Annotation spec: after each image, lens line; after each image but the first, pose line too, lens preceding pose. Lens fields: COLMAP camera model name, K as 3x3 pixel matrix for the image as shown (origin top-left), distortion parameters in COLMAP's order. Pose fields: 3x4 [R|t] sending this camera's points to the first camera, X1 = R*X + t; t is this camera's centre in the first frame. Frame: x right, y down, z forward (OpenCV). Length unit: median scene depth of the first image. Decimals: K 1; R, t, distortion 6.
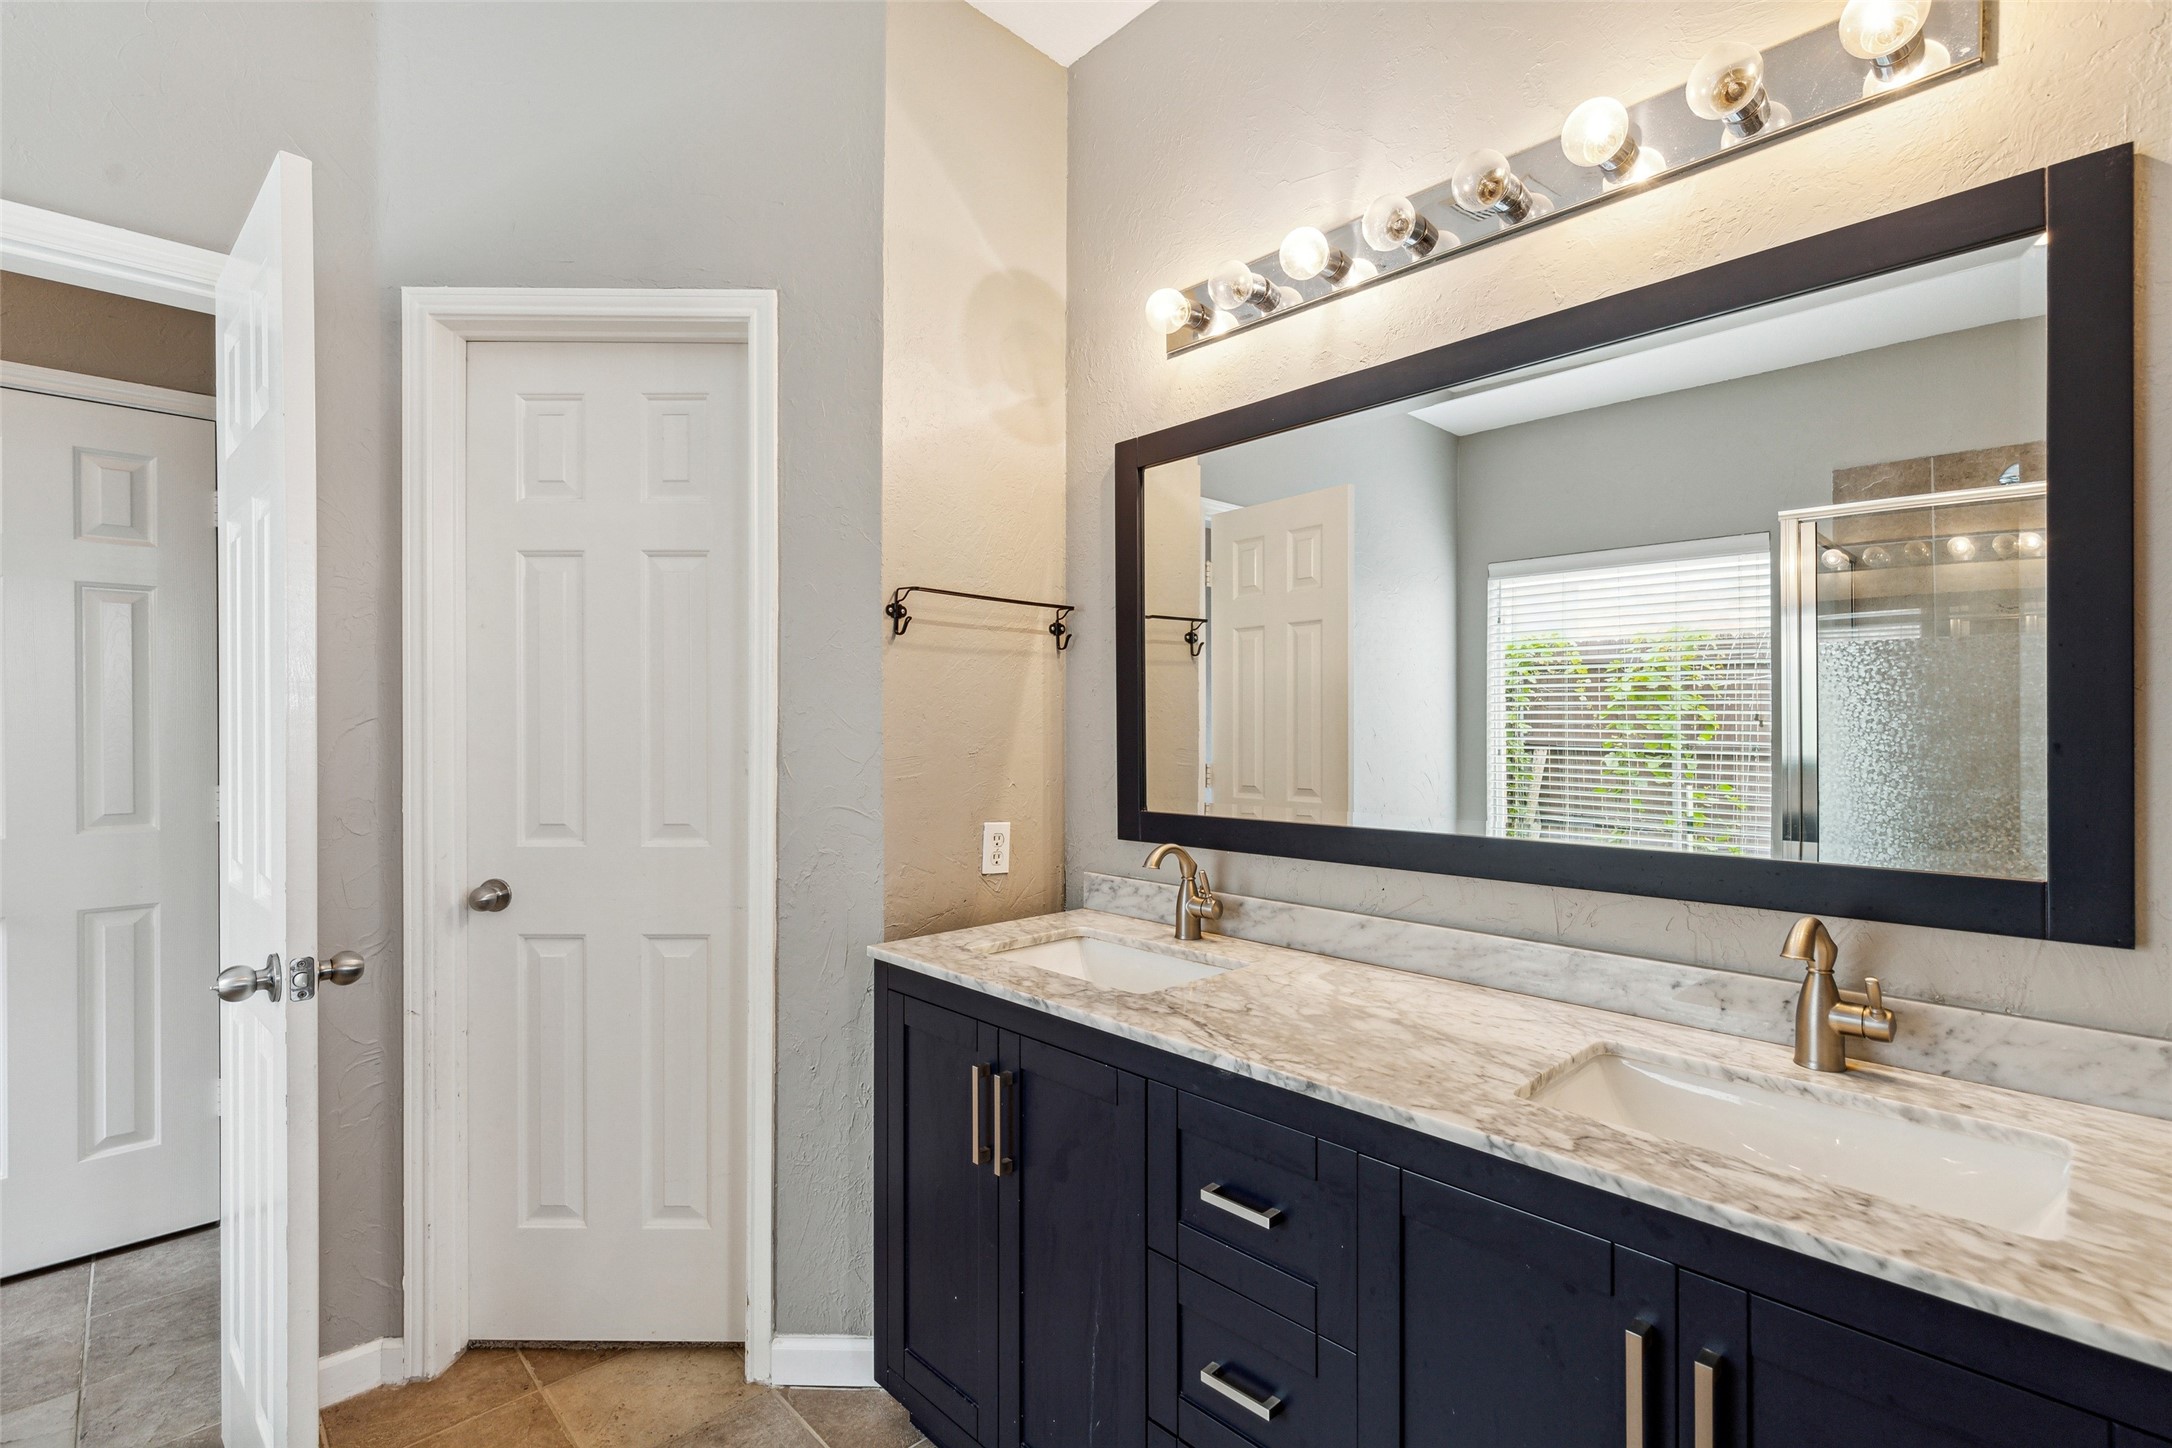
lens RADIAL K [[996.1, 0, 1097.5], [0, 996.1, 732.4], [0, 0, 1]] dist [0.013816, -0.002053]
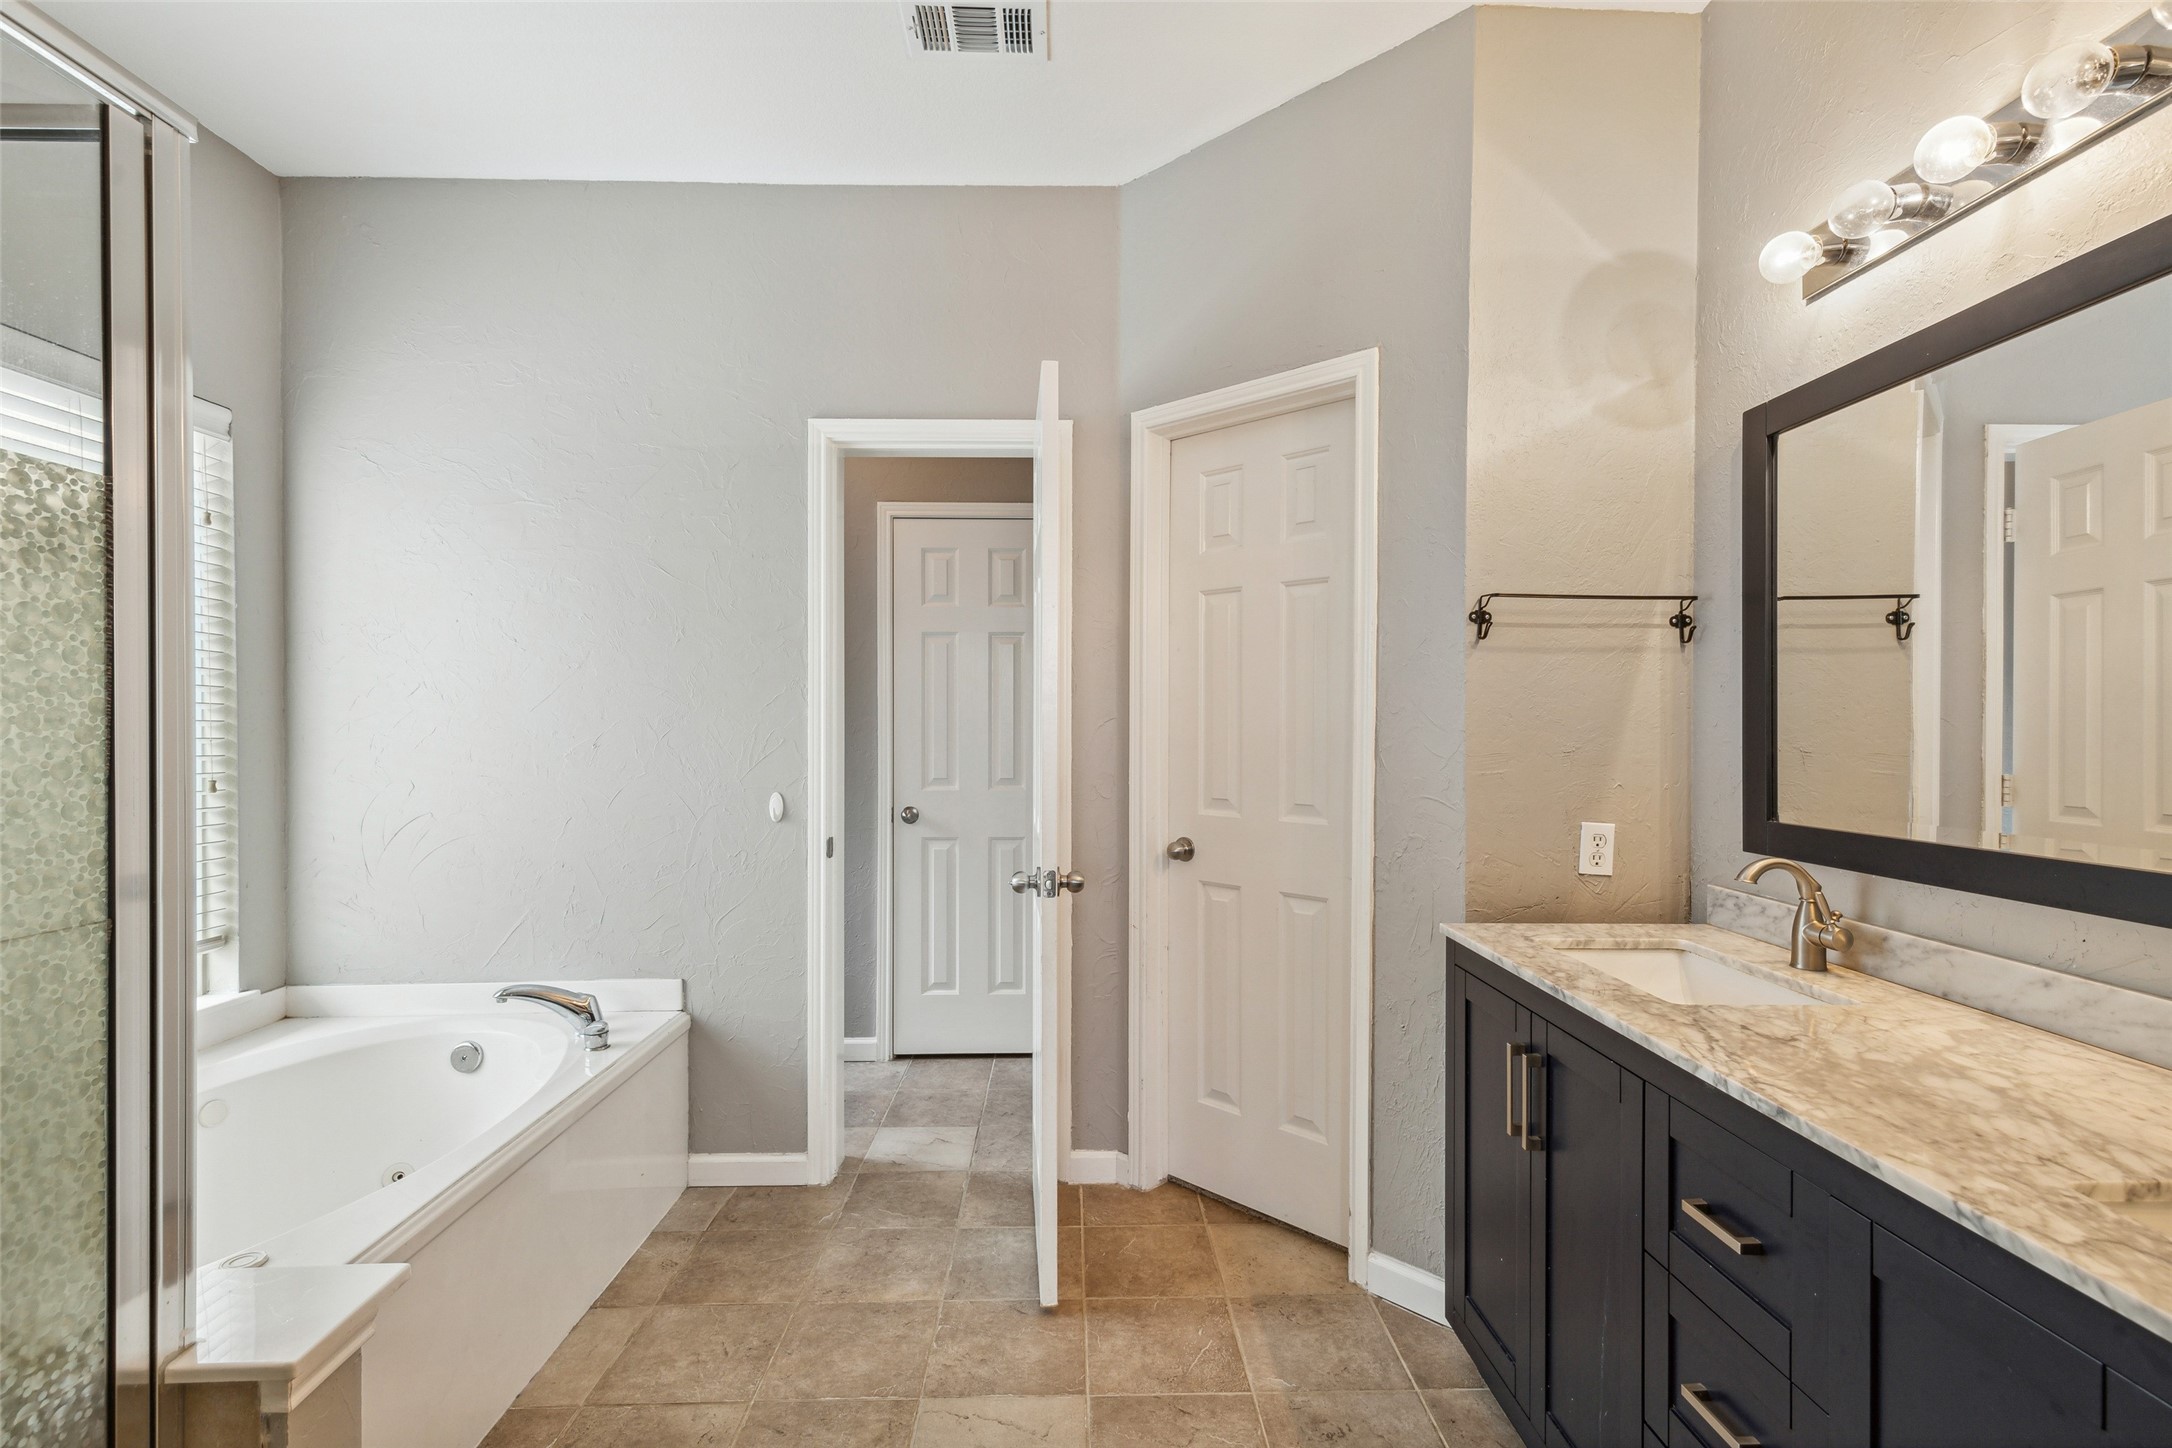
lens RADIAL K [[996.1, 0, 1080.8], [0, 996.1, 729.8], [0, 0, 1]] dist [0.013816, -0.002053]
pose [[0.732448, 0.007505, -0.680782, 0.214872], [-0.007790, 0.999966, 0.002642, -0.000219], [0.680779, 0.003368, 0.732481, -0.077358]]
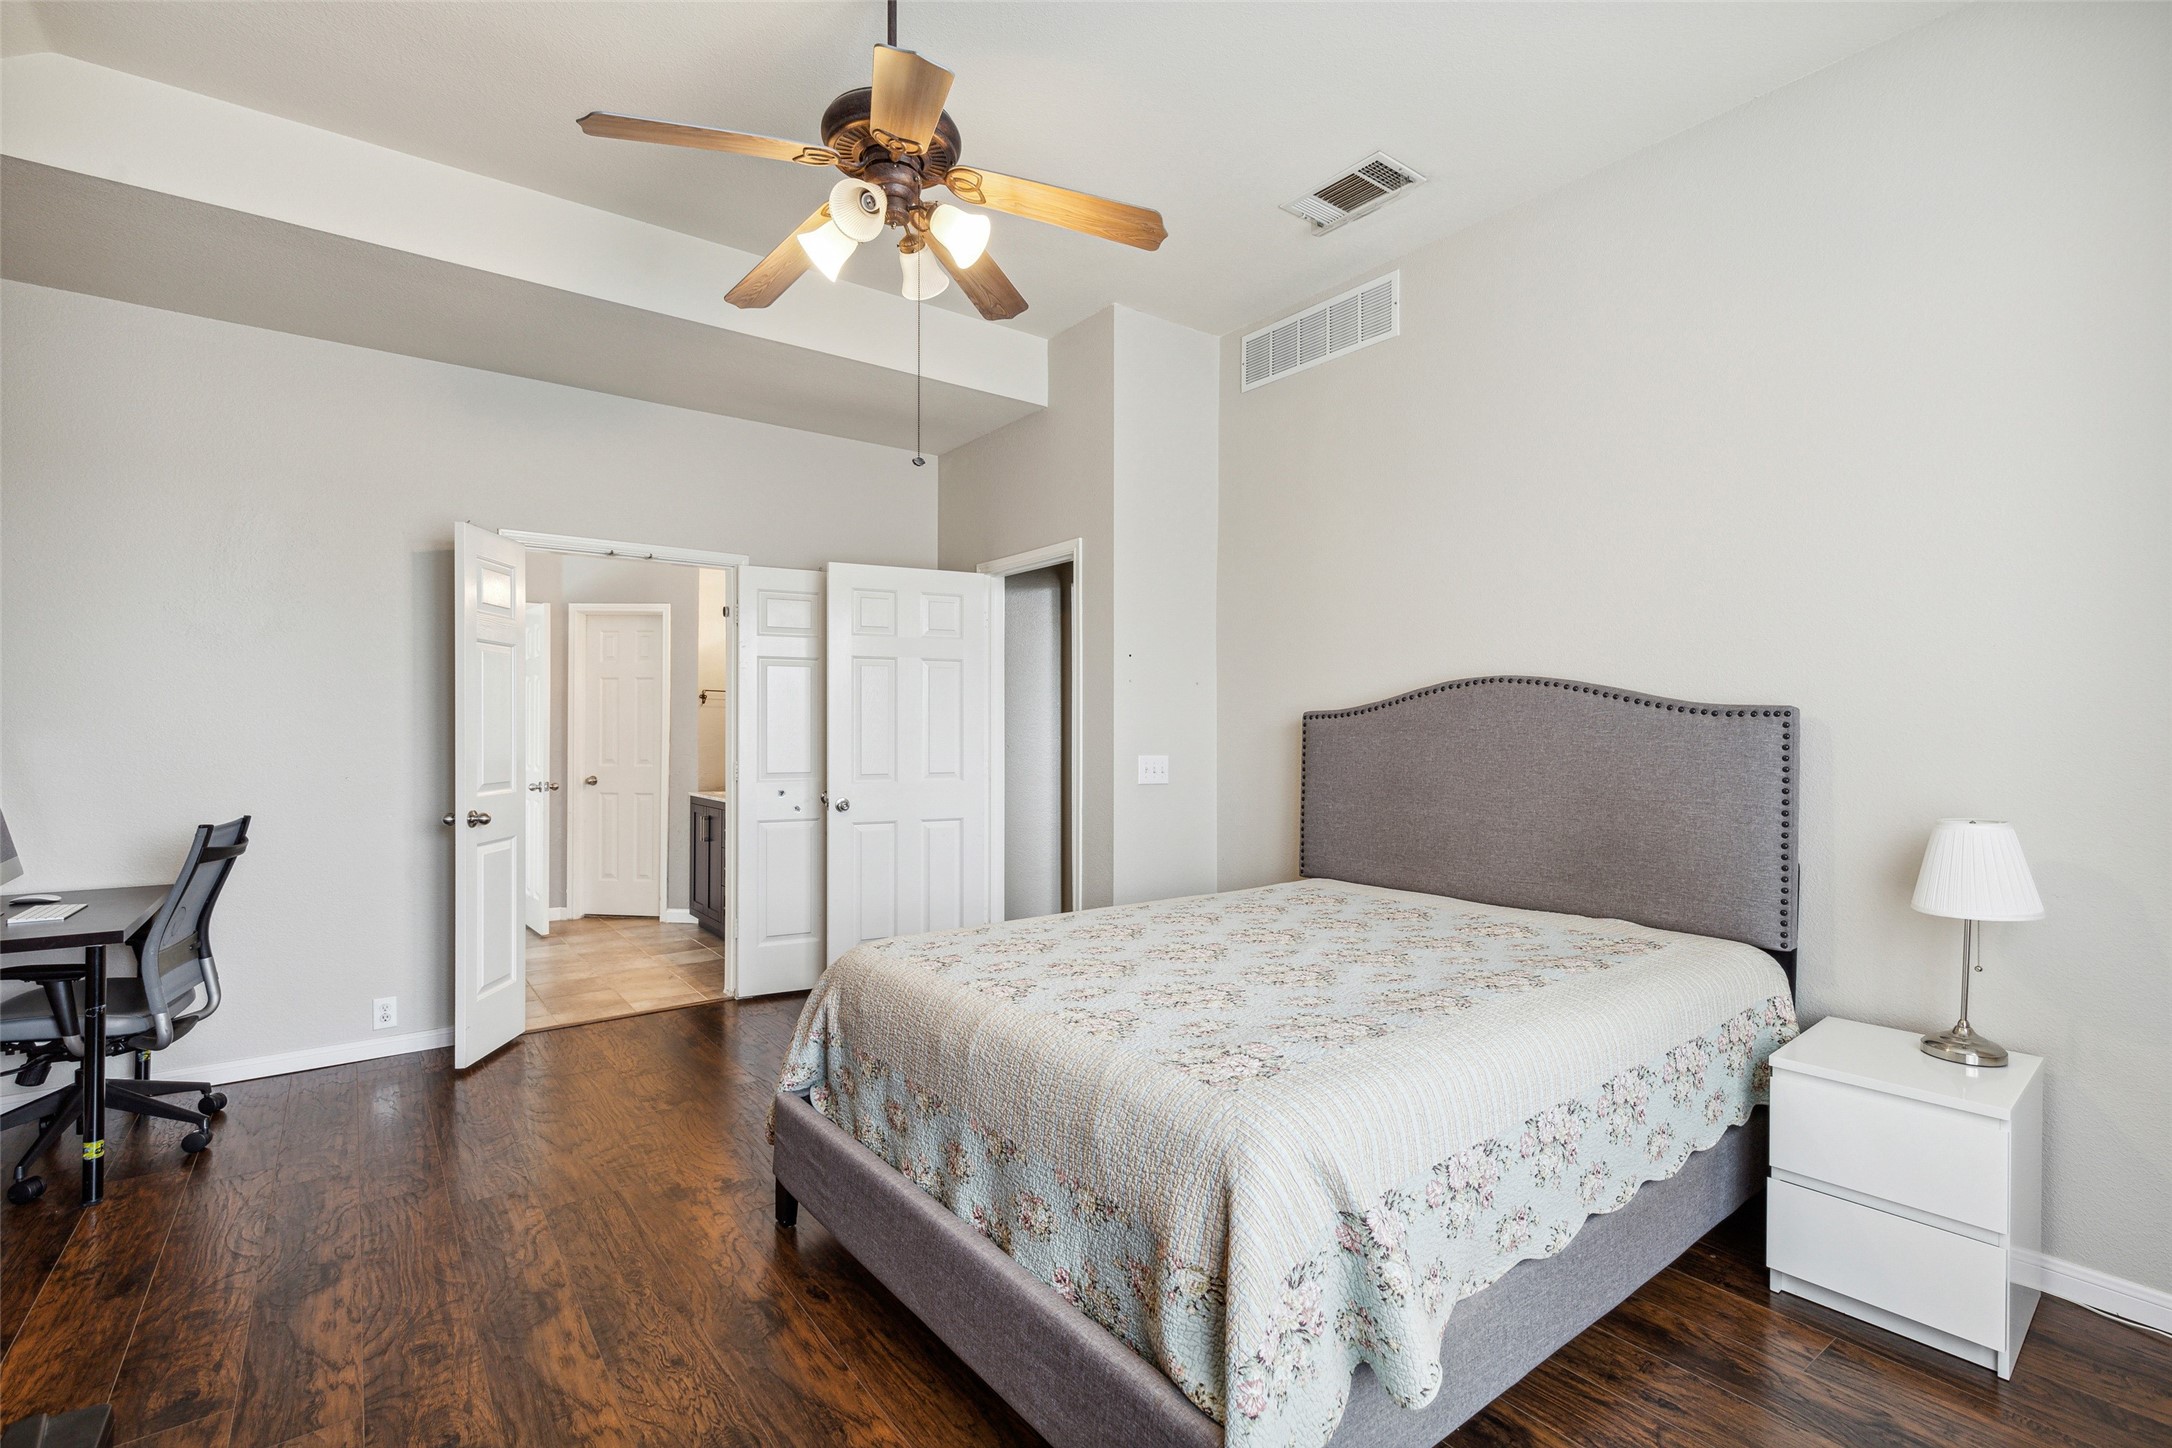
lens RADIAL K [[996.1, 0, 1088.3], [0, 996.1, 733.4], [0, 0, 1]] dist [0.013816, -0.002053]
pose [[0.992592, 0.007133, -0.121285, 1.507679], [-0.007329, 0.999972, -0.001166, -0.001699], [0.121273, 0.002046, 0.992617, -2.204918]]
